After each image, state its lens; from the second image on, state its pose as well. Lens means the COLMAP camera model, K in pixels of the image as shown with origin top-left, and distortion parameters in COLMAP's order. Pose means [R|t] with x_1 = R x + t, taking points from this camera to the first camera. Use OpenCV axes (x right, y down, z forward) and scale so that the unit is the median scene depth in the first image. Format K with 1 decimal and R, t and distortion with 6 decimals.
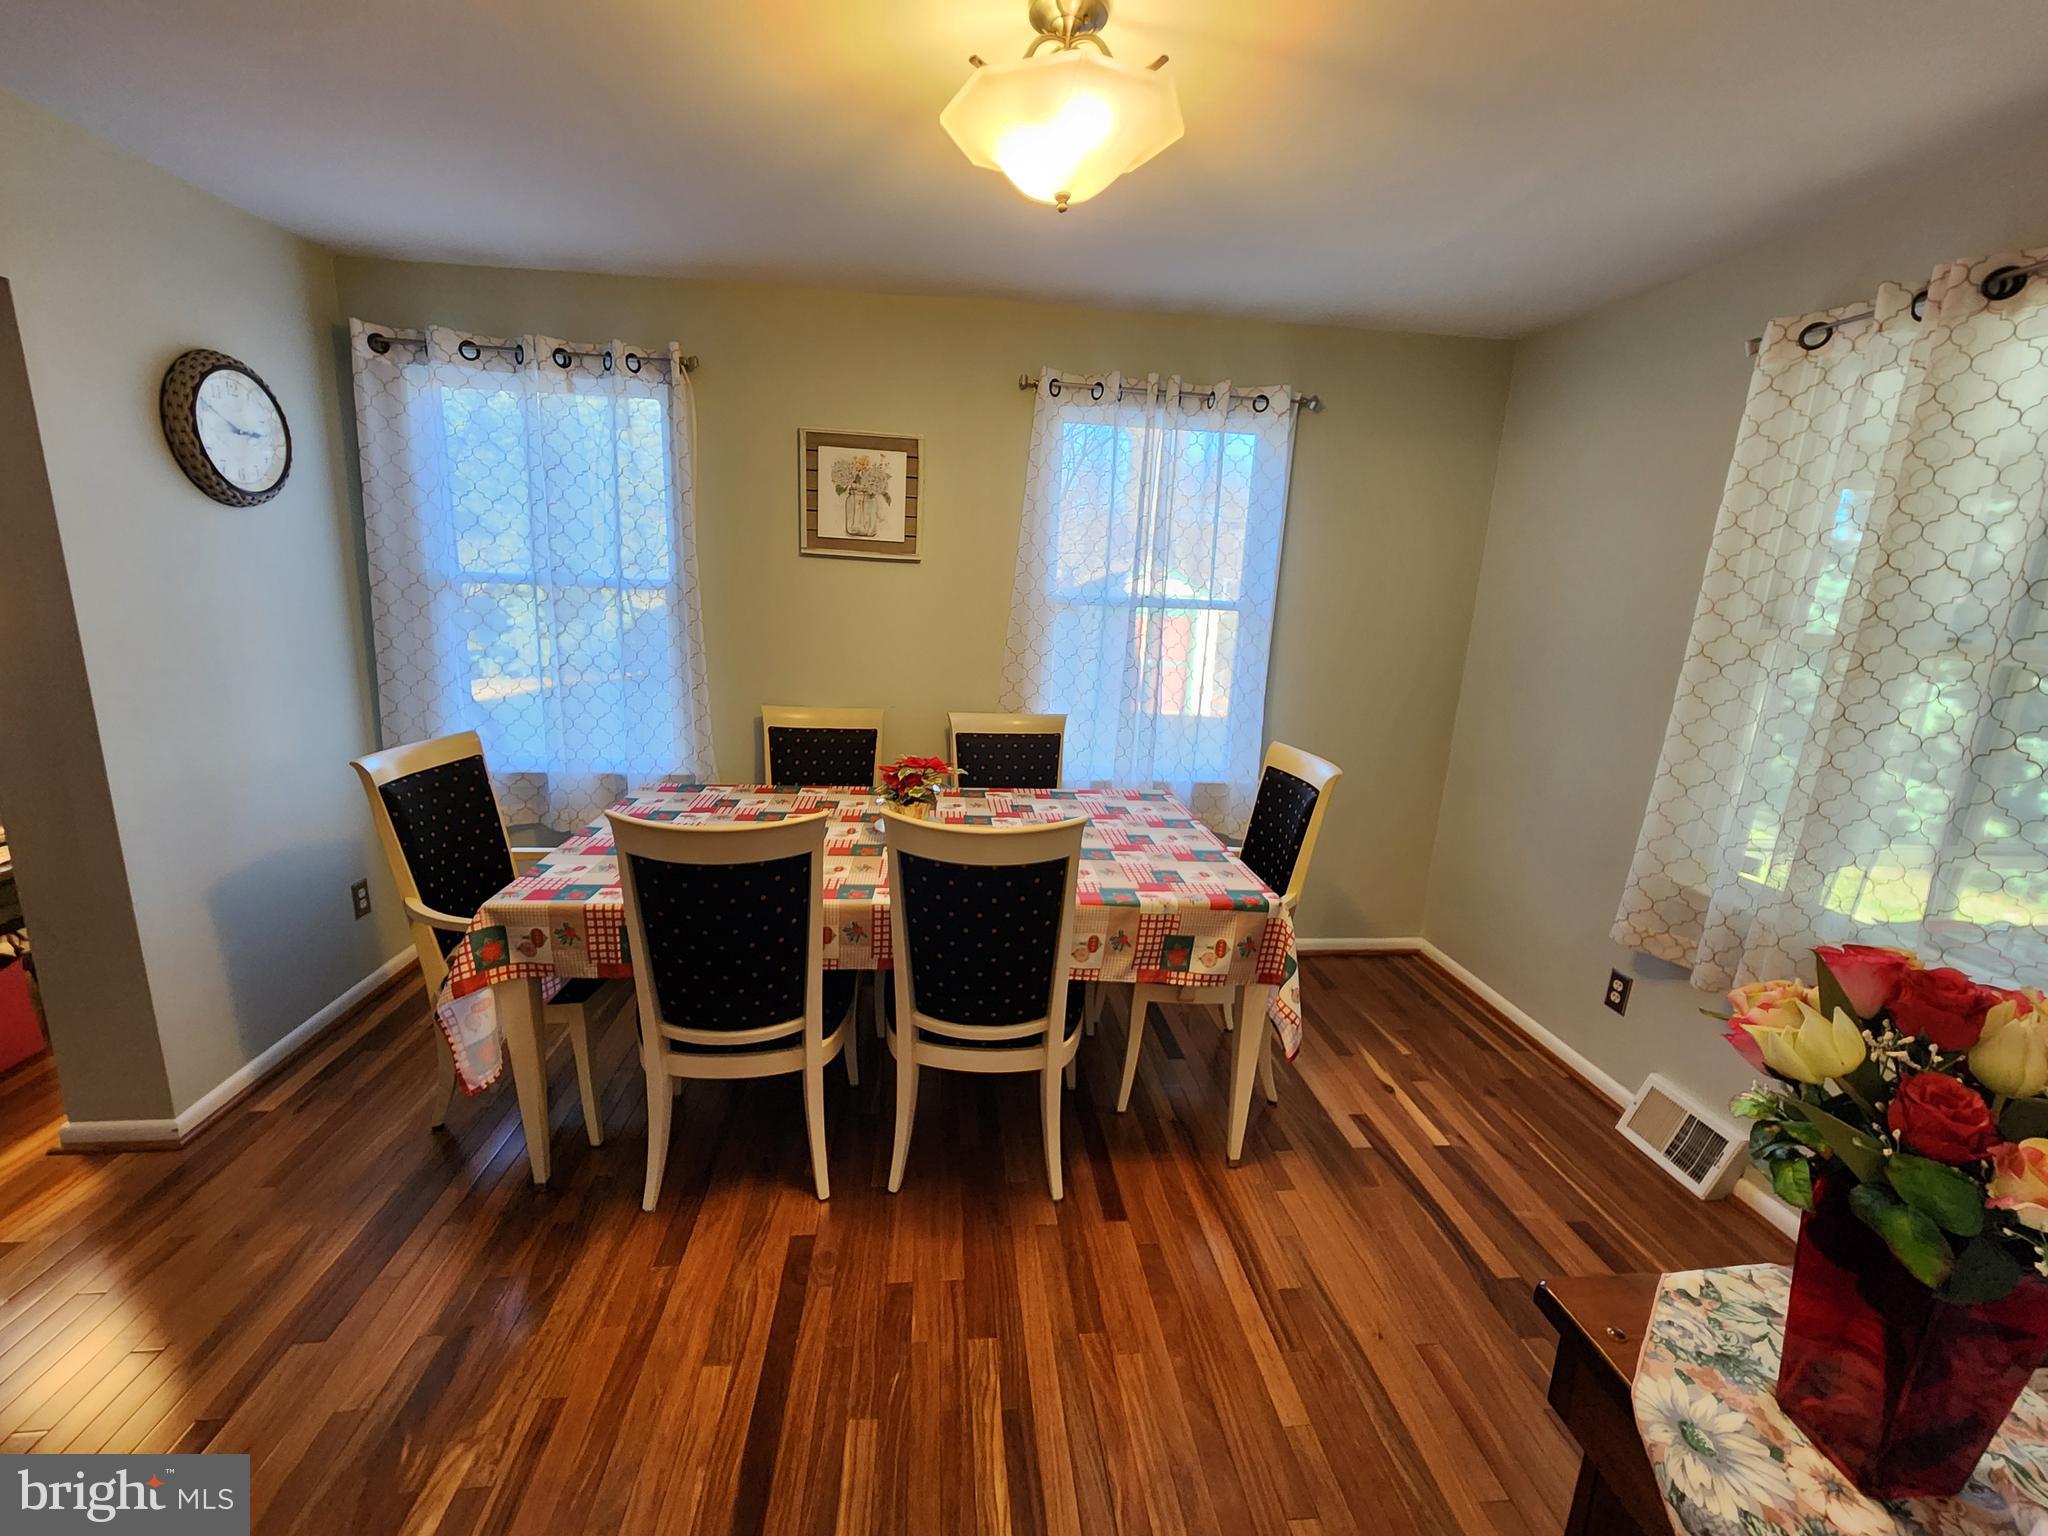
lens RADIAL K [[840.8, 0, 1023.6], [0, 840.8, 774.4], [0, 0, 1]] dist [-0.000361, -0.000818]
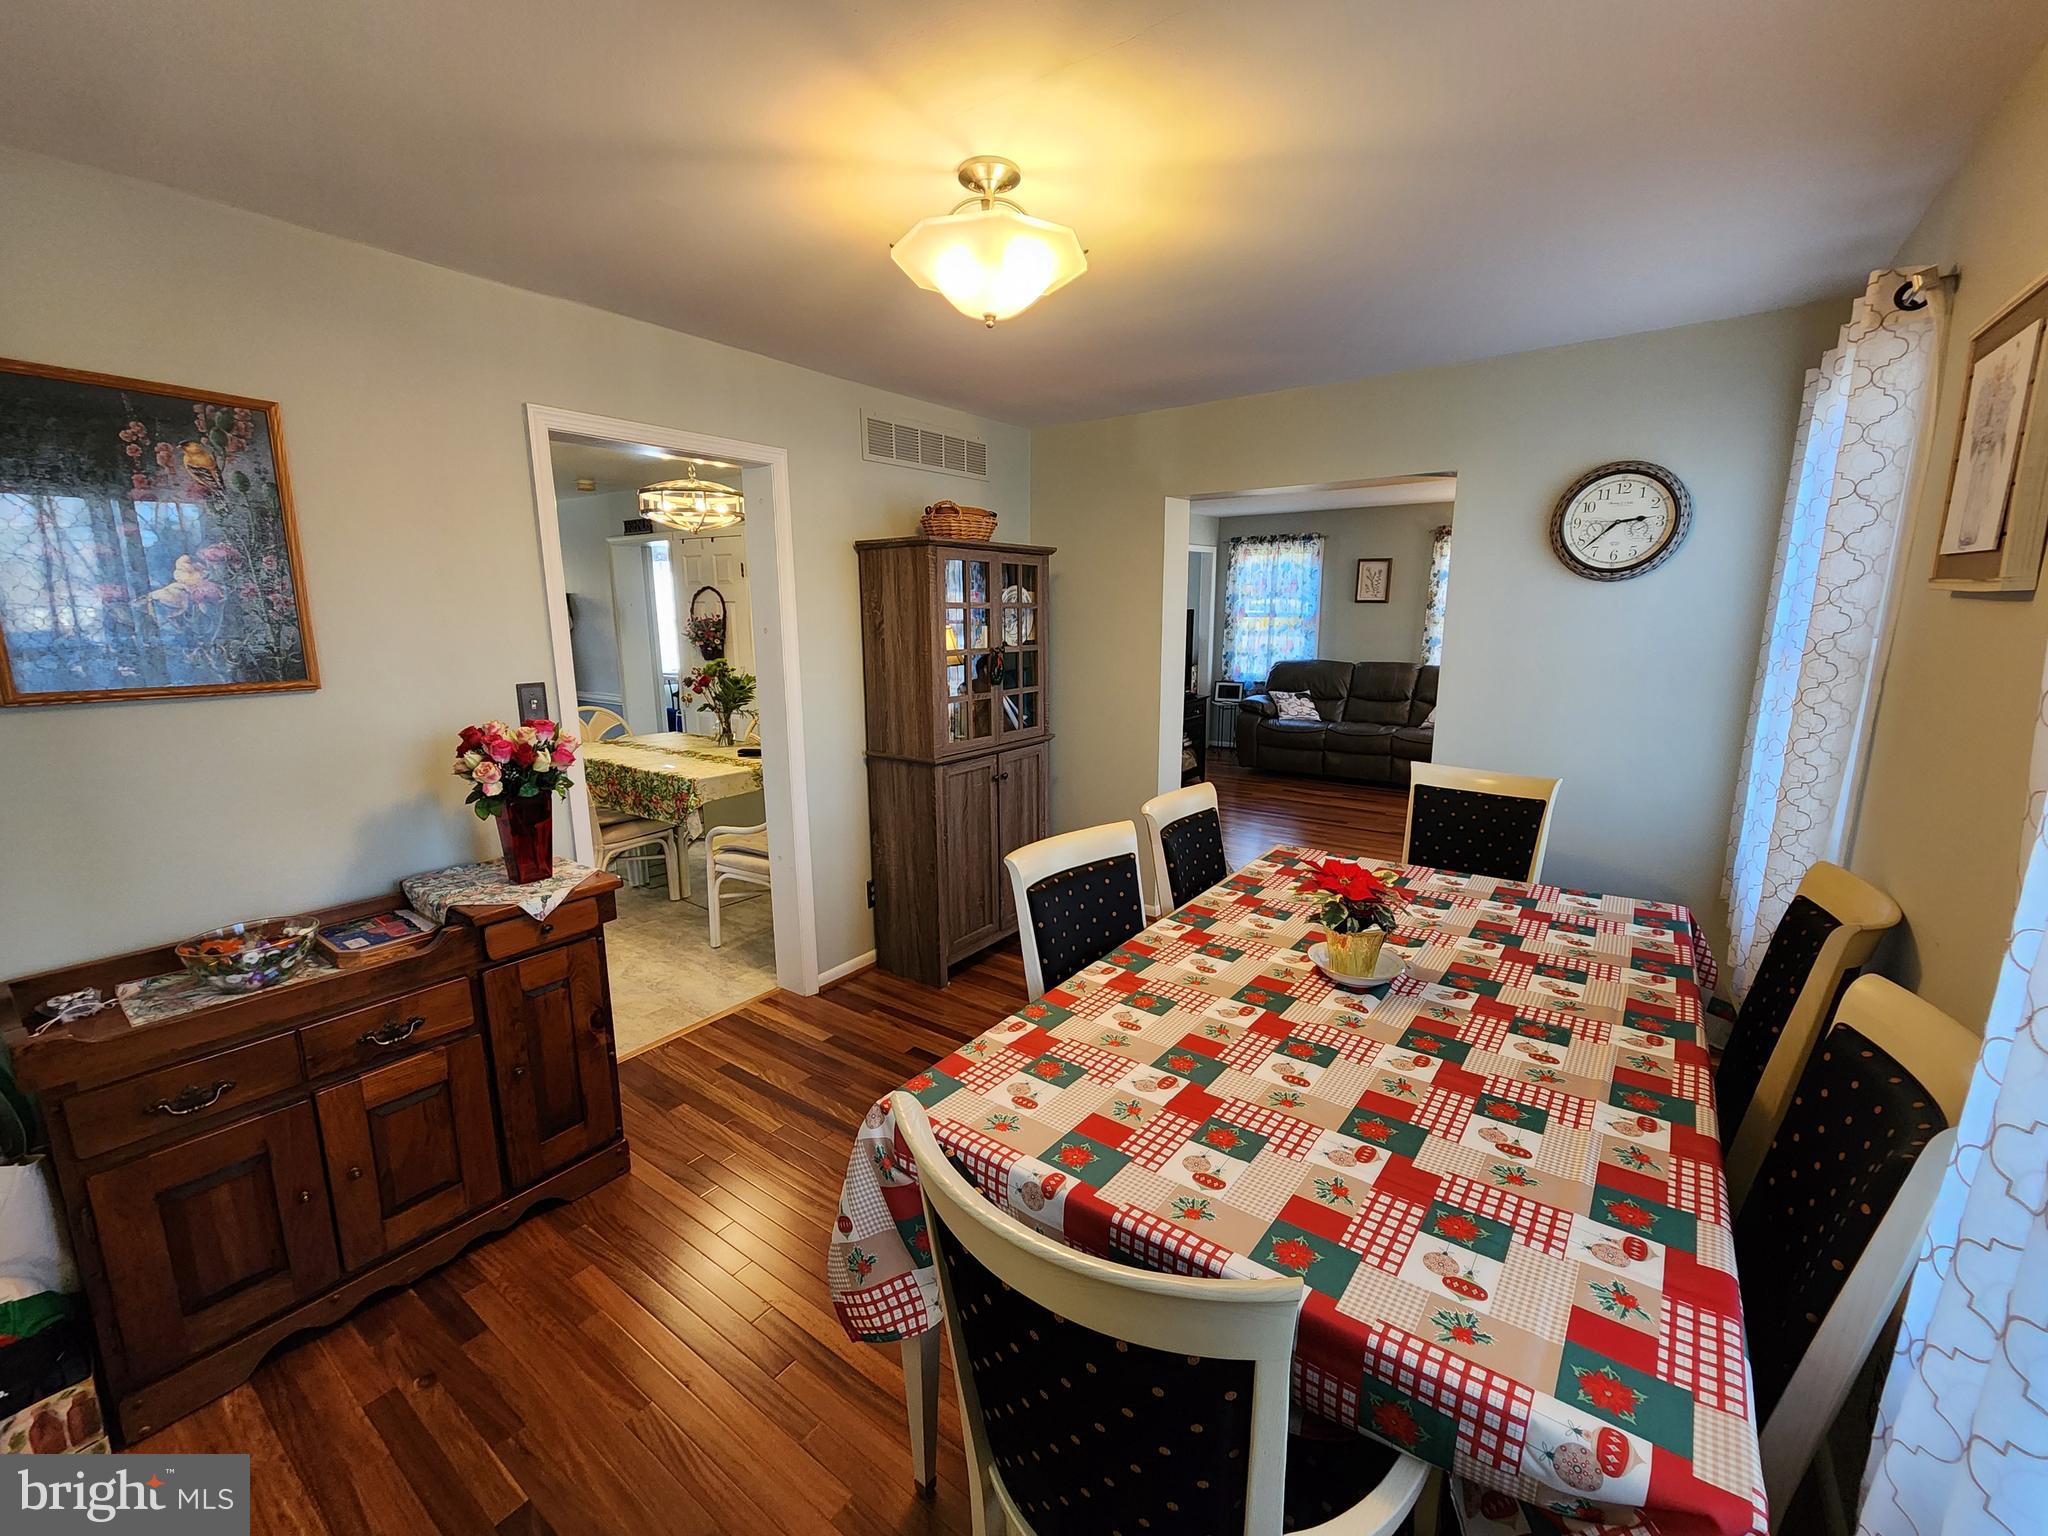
lens RADIAL K [[840.8, 0, 1019.4], [0, 840.8, 764.7], [0, 0, 1]] dist [-0.000361, -0.000818]
pose [[-0.668312, 0.105568, -0.736352, 0.528633], [-0.187363, 0.934077, 0.303965, -0.242424], [0.719899, 0.341109, -0.604475, 1.060543]]
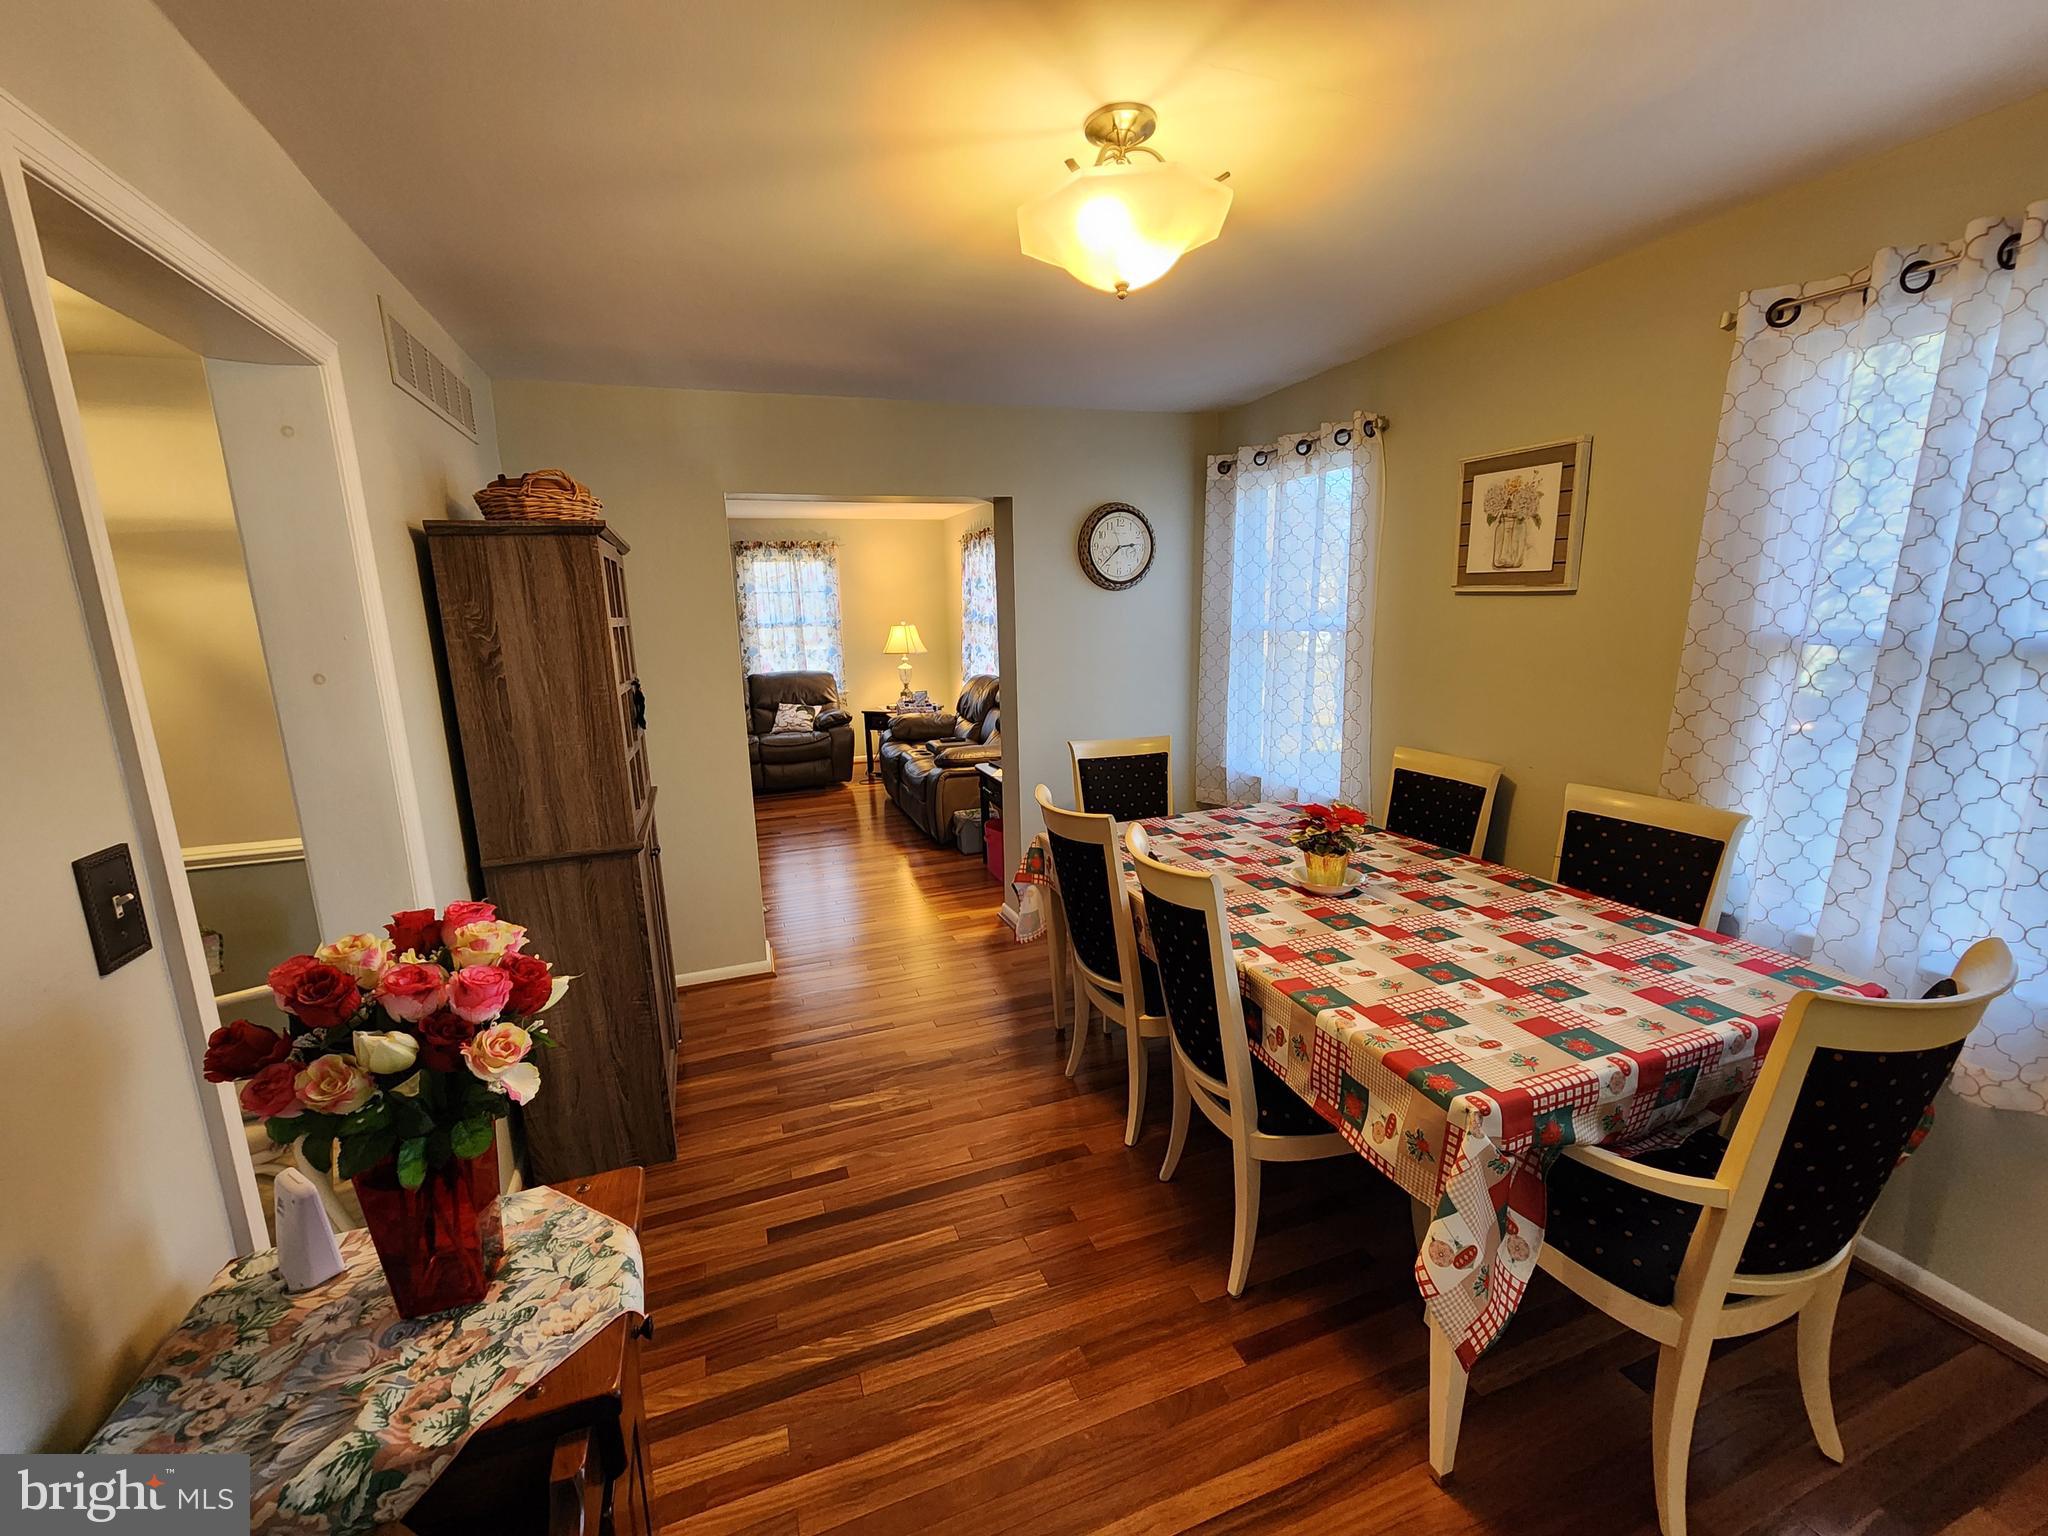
lens RADIAL K [[840.8, 0, 1017.7], [0, 840.8, 774.0], [0, 0, 1]] dist [-0.000361, -0.000818]
pose [[0.252178, 0.145246, -0.956718, 0.609516], [-0.182310, 0.978098, 0.100437, -0.077135], [0.950352, 0.149091, 0.273135, 0.346864]]
